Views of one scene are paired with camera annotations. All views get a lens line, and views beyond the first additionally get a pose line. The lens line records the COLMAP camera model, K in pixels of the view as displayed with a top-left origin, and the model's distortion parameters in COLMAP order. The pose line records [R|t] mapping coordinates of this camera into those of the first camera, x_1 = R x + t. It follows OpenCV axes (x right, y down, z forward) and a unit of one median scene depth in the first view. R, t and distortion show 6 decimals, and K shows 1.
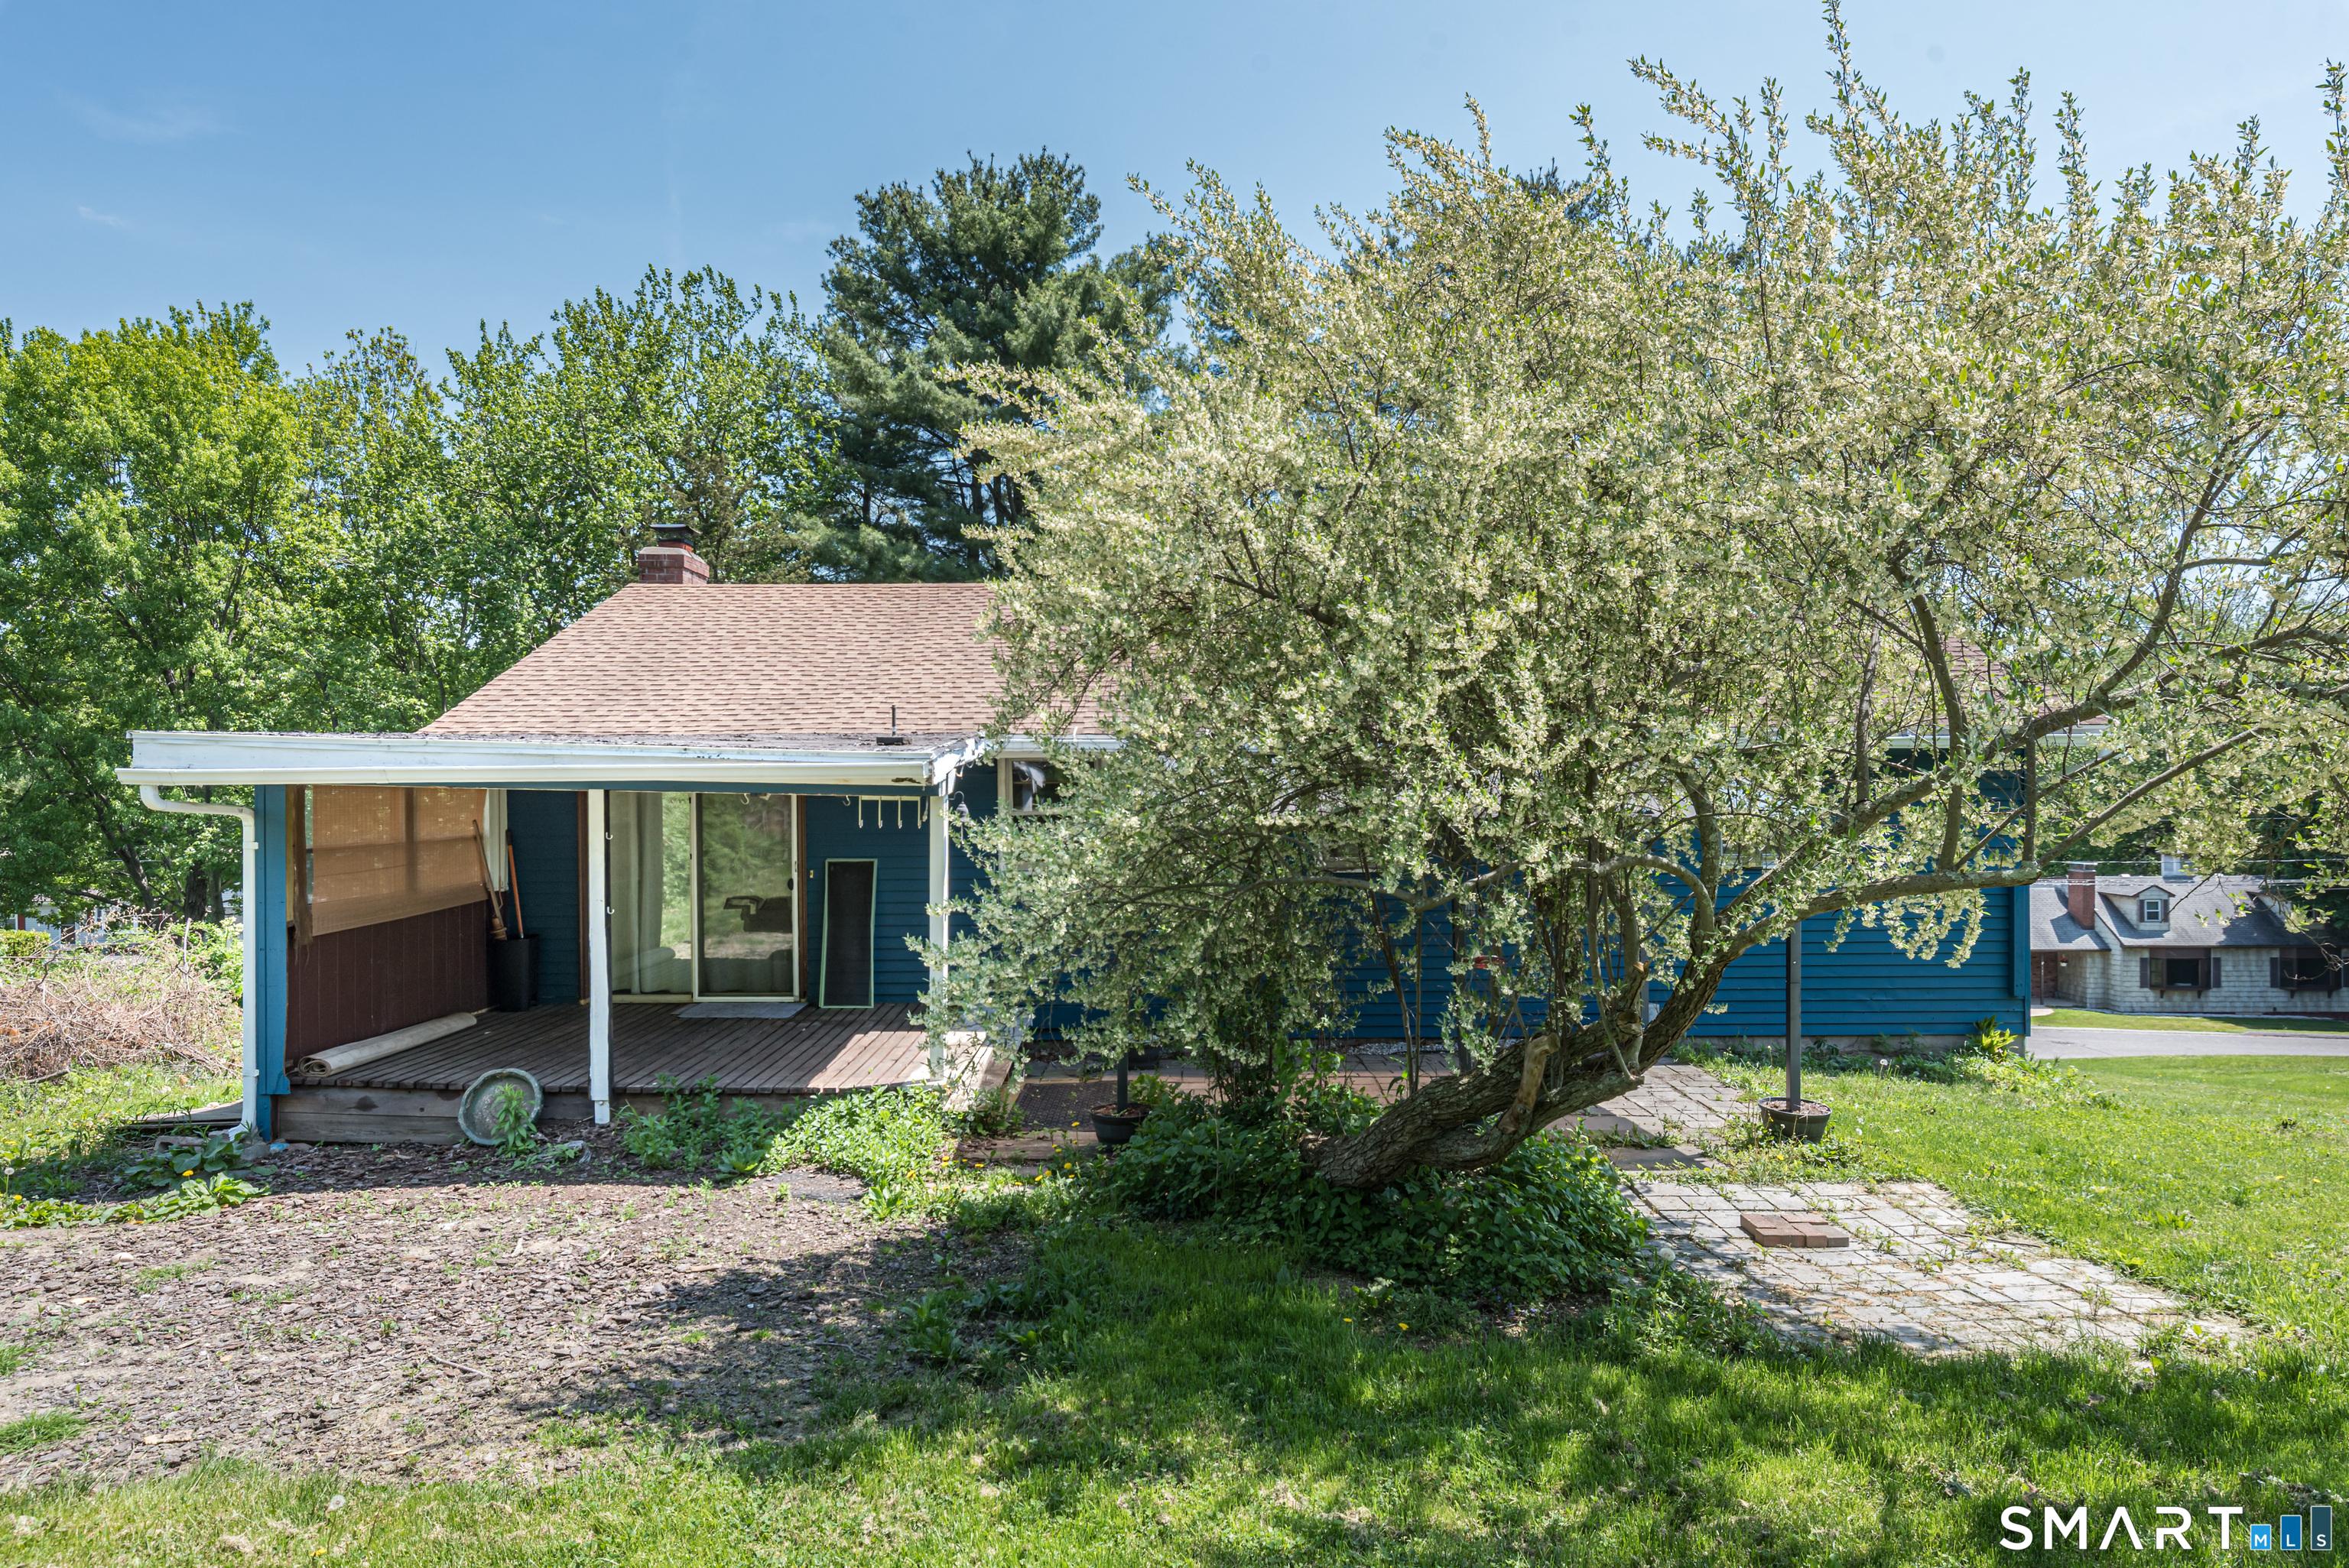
lens RADIAL K [[1433.1, 0, 1174.5], [0, 1433.1, 784.0], [0, 0, 1]] dist [0.001611, 0.000256]
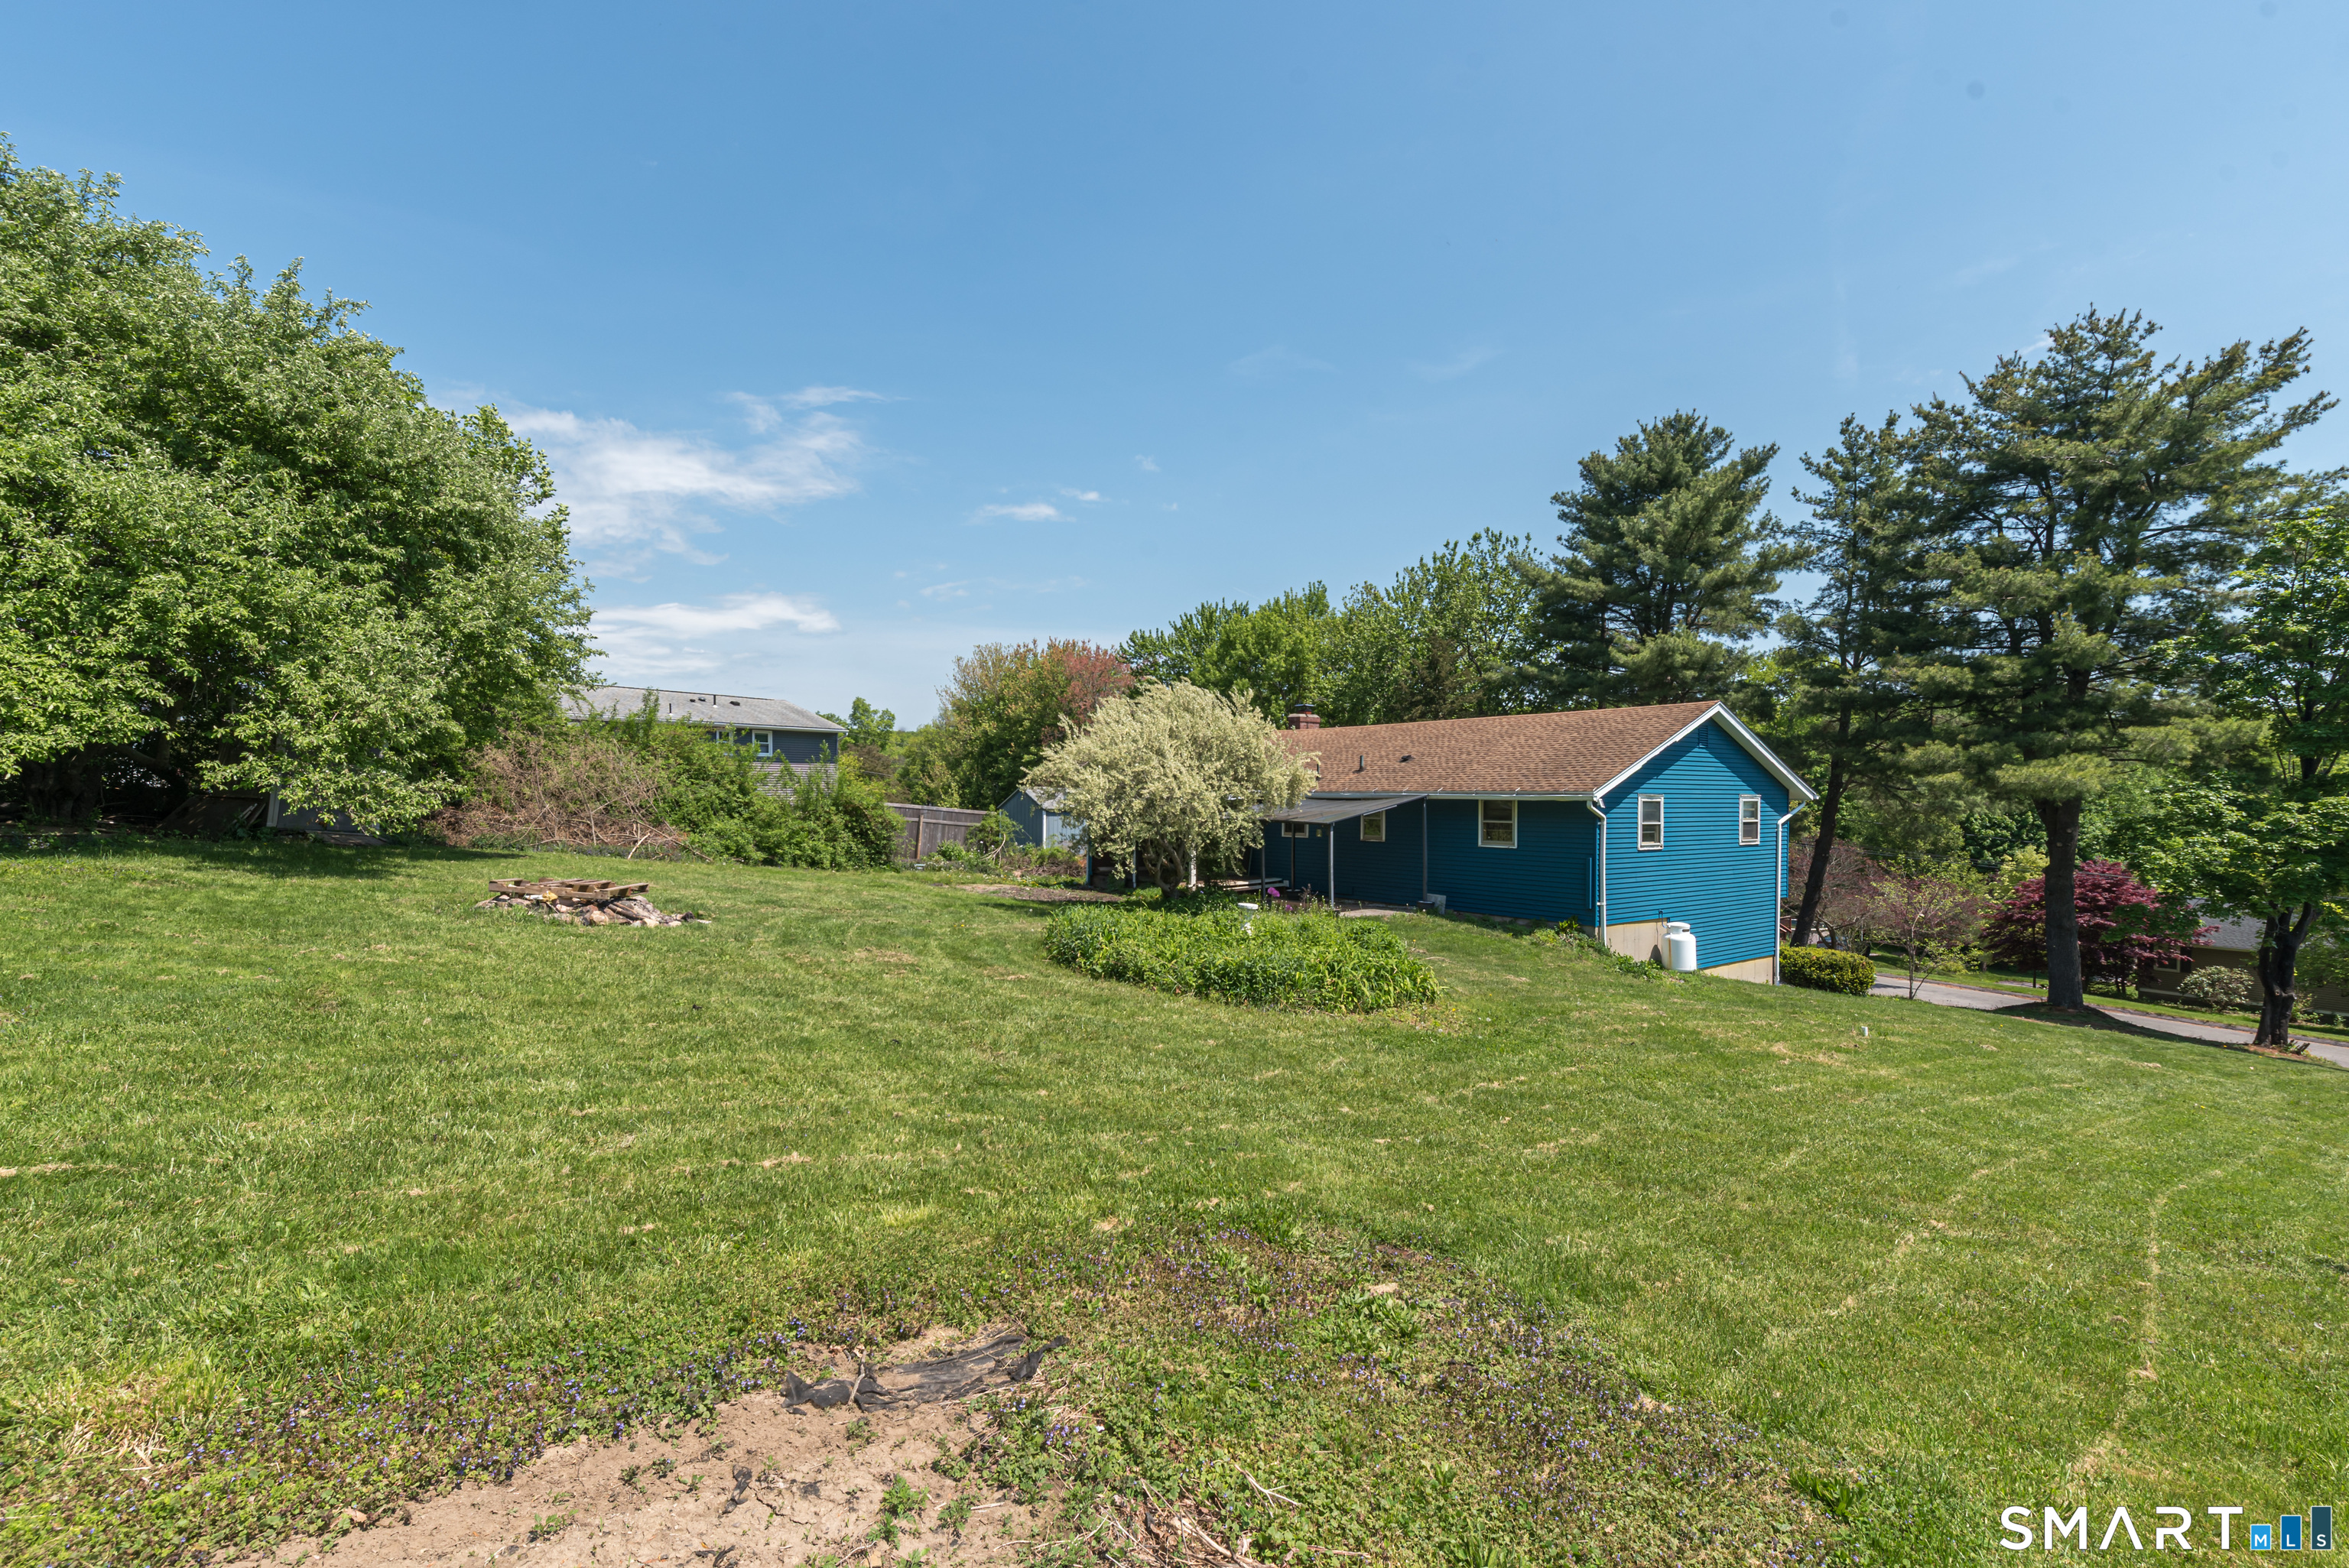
lens RADIAL K [[1043.7, 0, 1145.4], [0, 1043.7, 807.6], [0, 0, 1]] dist [0.000600, -0.000694]
pose [[0.609150, 0.015269, -0.792908, 0.471183], [-0.006258, 0.999876, 0.014448, -0.008644], [0.793030, -0.003839, 0.609170, -0.187949]]
